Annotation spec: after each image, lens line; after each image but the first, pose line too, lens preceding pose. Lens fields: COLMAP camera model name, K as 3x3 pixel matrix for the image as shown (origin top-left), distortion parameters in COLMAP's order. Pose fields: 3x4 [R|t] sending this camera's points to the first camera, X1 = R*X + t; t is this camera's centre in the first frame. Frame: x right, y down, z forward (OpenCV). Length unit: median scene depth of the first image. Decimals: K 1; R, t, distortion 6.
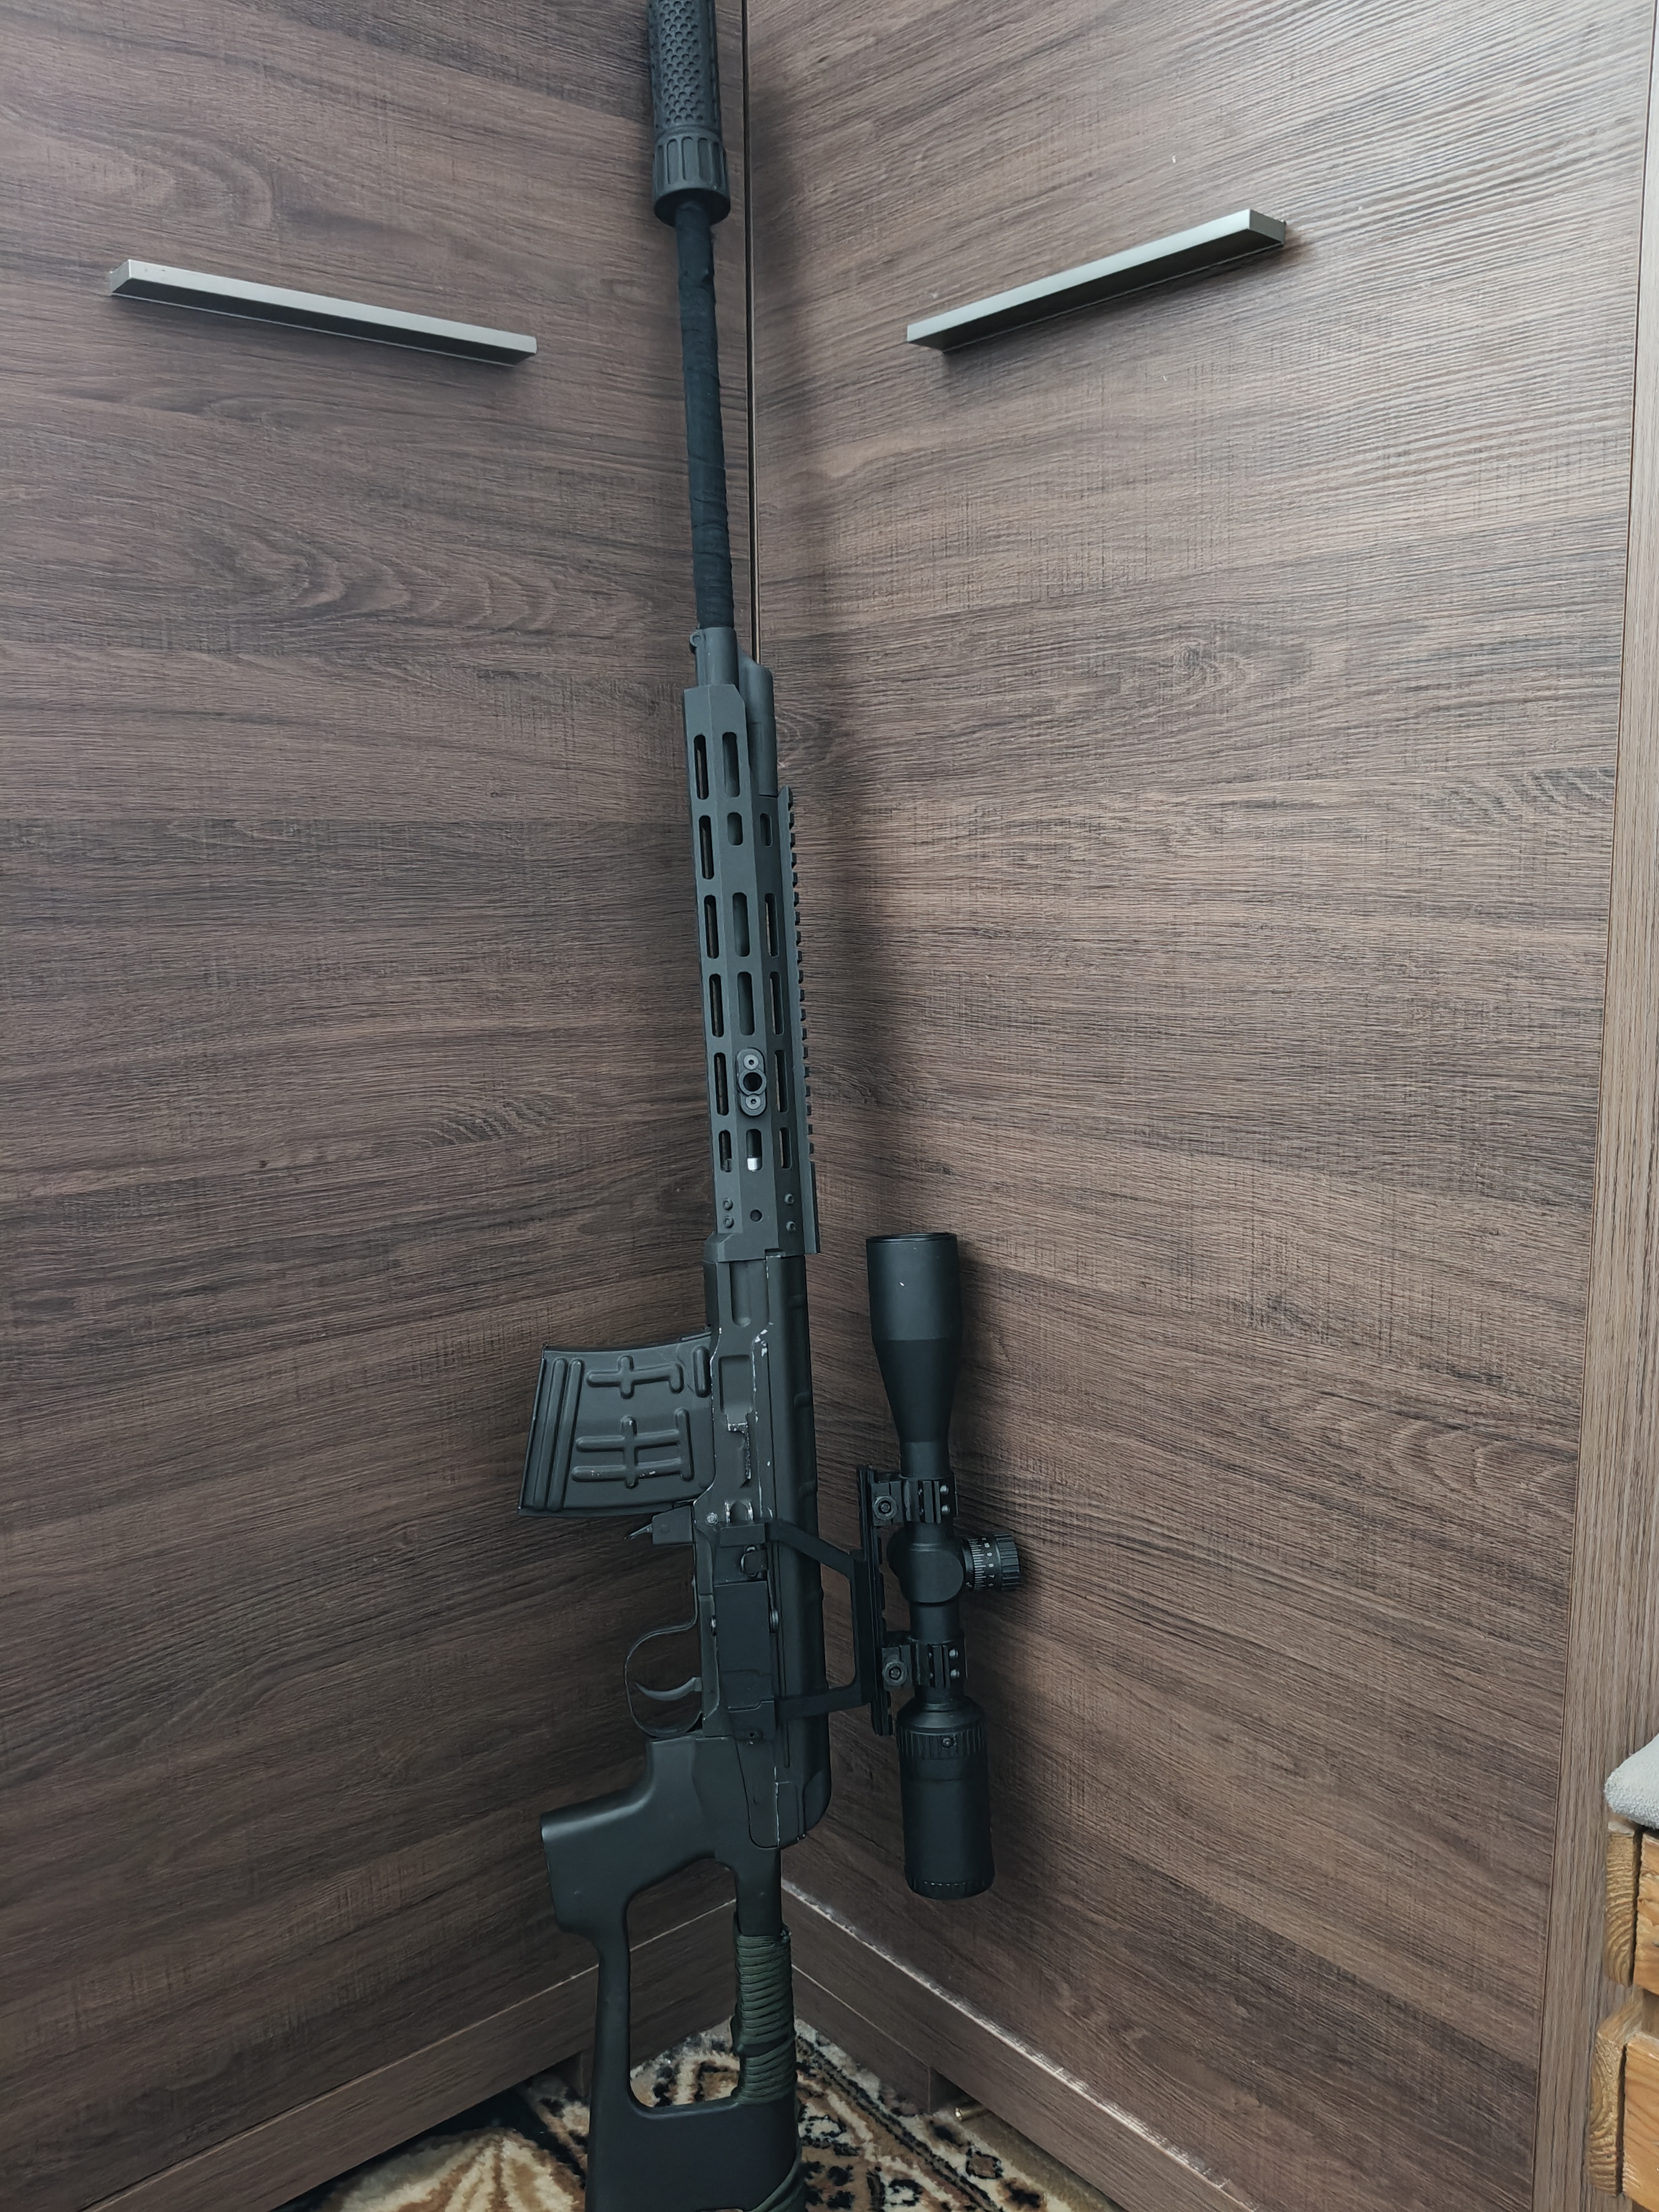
lens RADIAL K [[1815.2, 0, 836.7], [0, 1815.2, 1106.2], [0, 0, 1]] dist [0.277496, -0.608062]
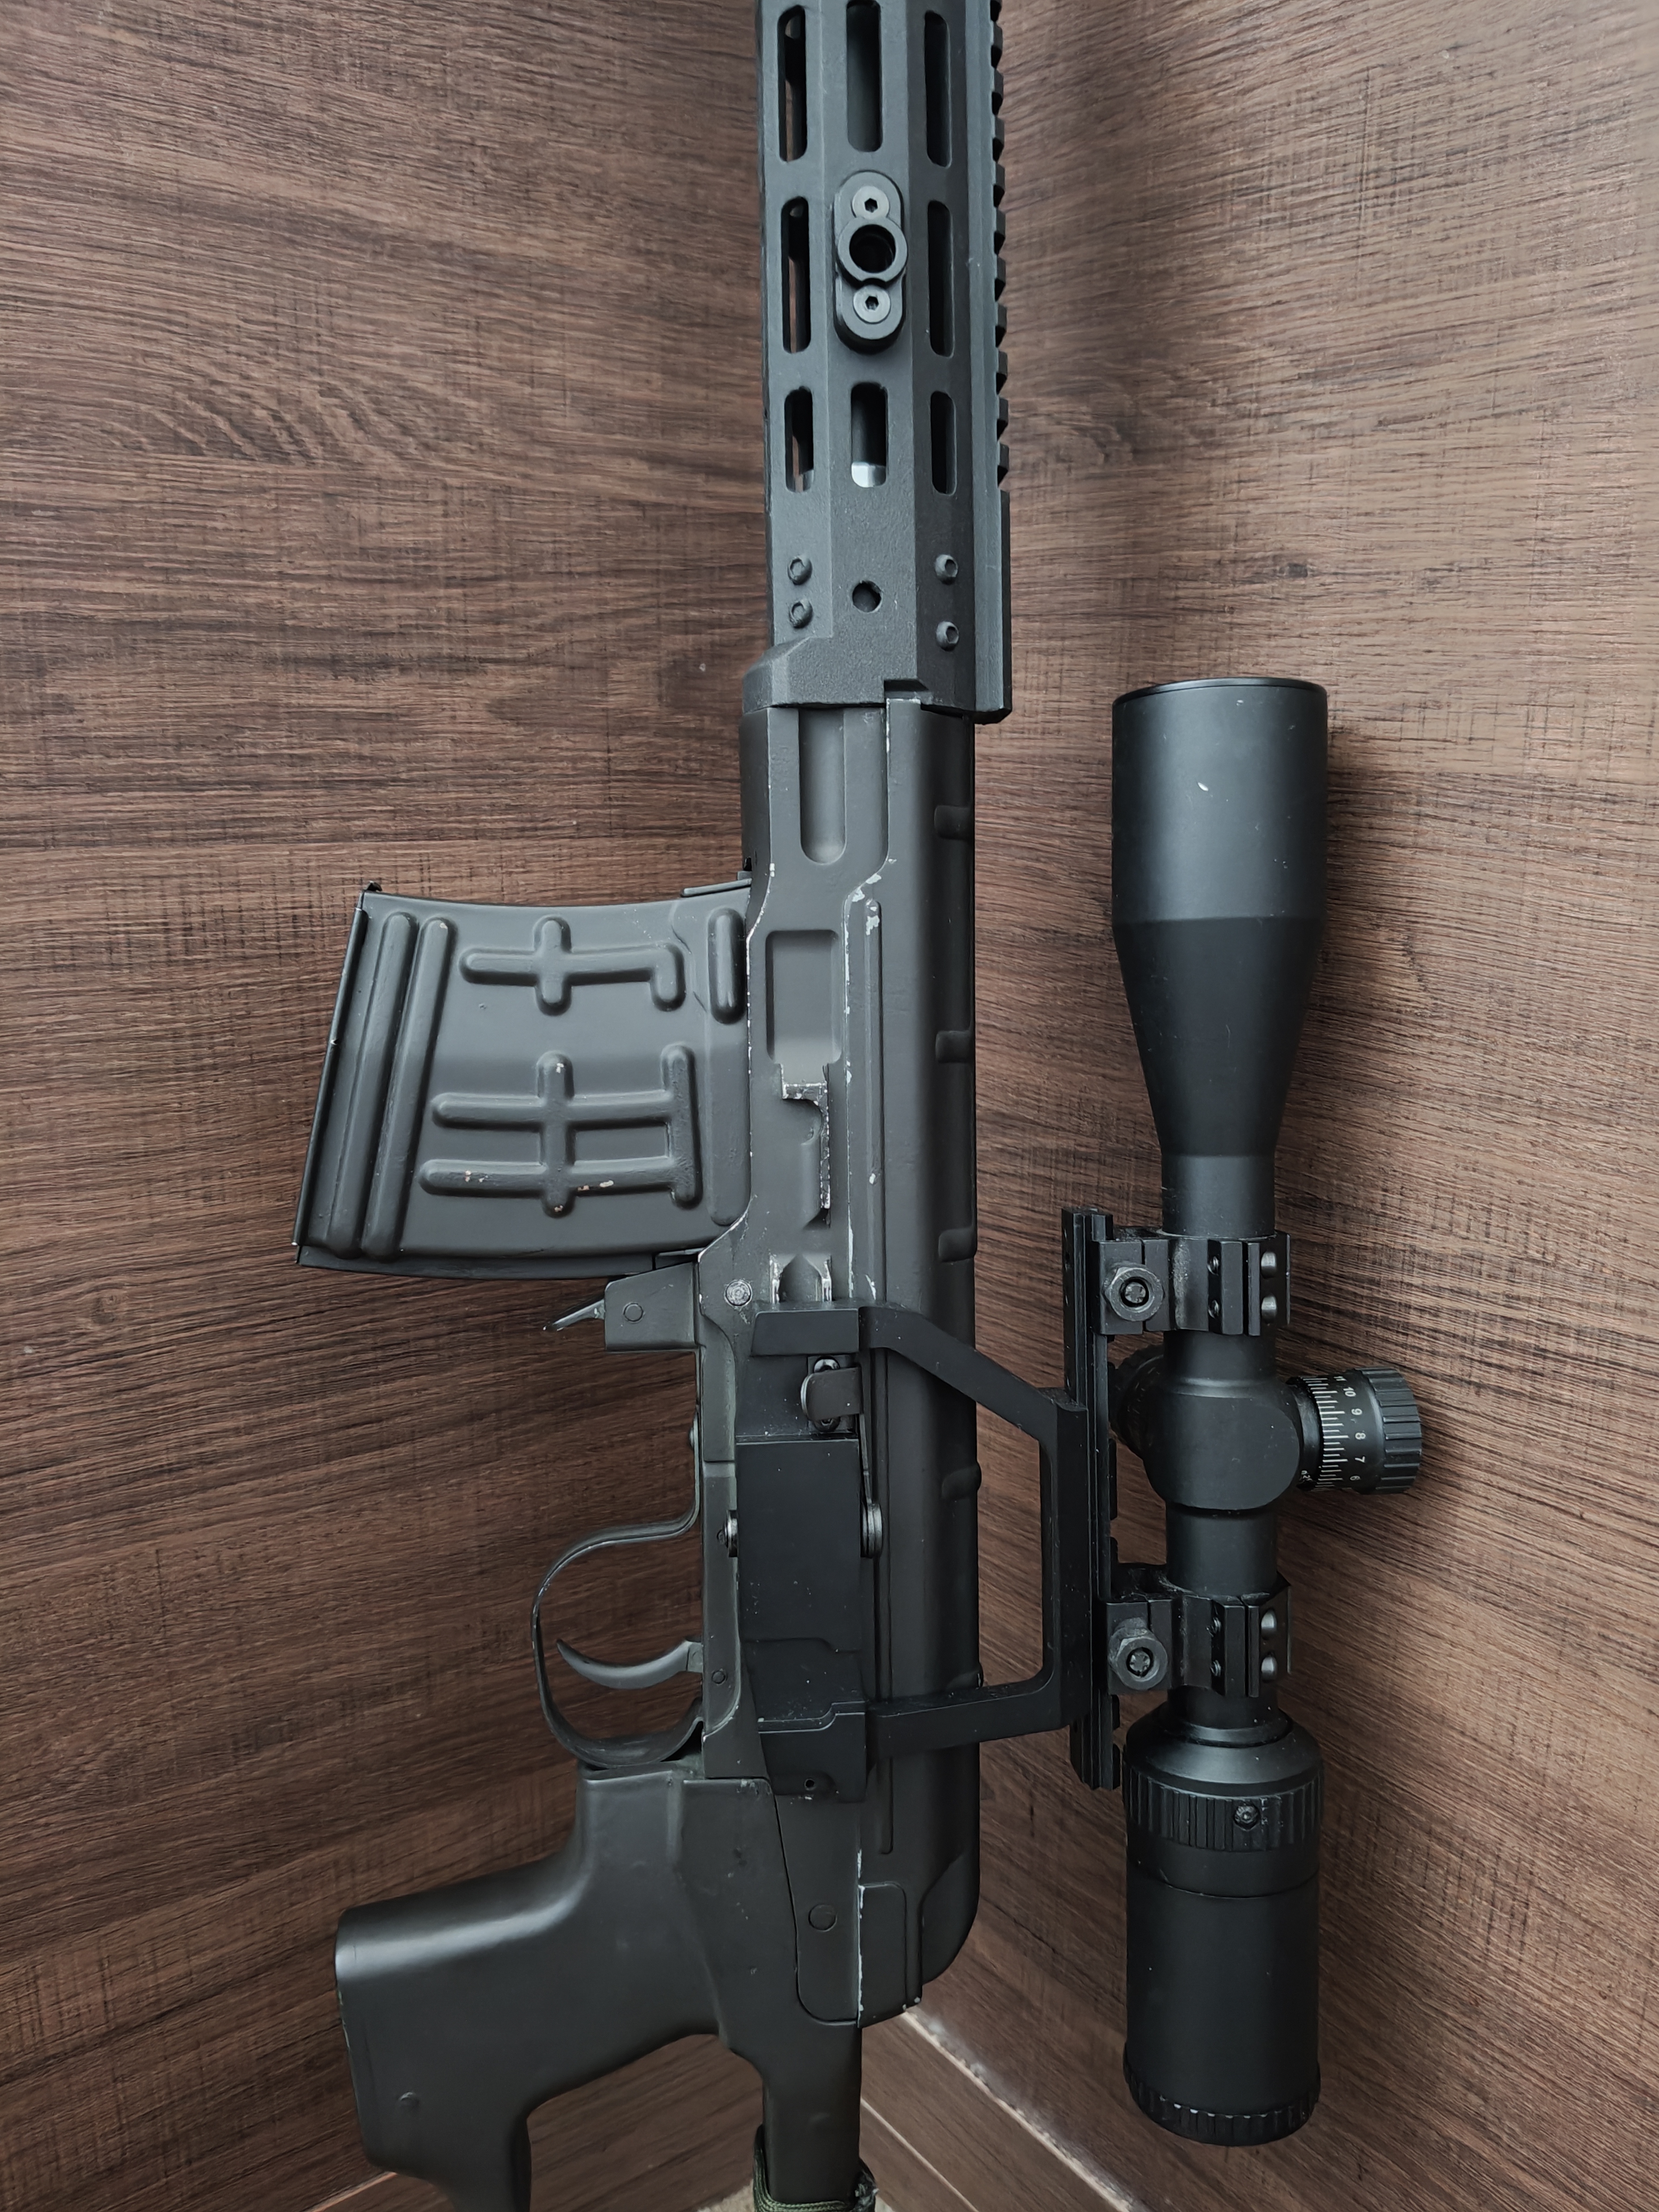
lens RADIAL K [[1809.4, 0, 836.8], [0, 1809.4, 1100.1], [0, 0, 1]] dist [0.104474, -0.127990]
pose [[0.998141, 0.045223, -0.040850, -0.028069], [-0.043066, 0.997706, 0.052235, 0.149955], [0.043119, -0.050379, 0.997799, 0.555902]]
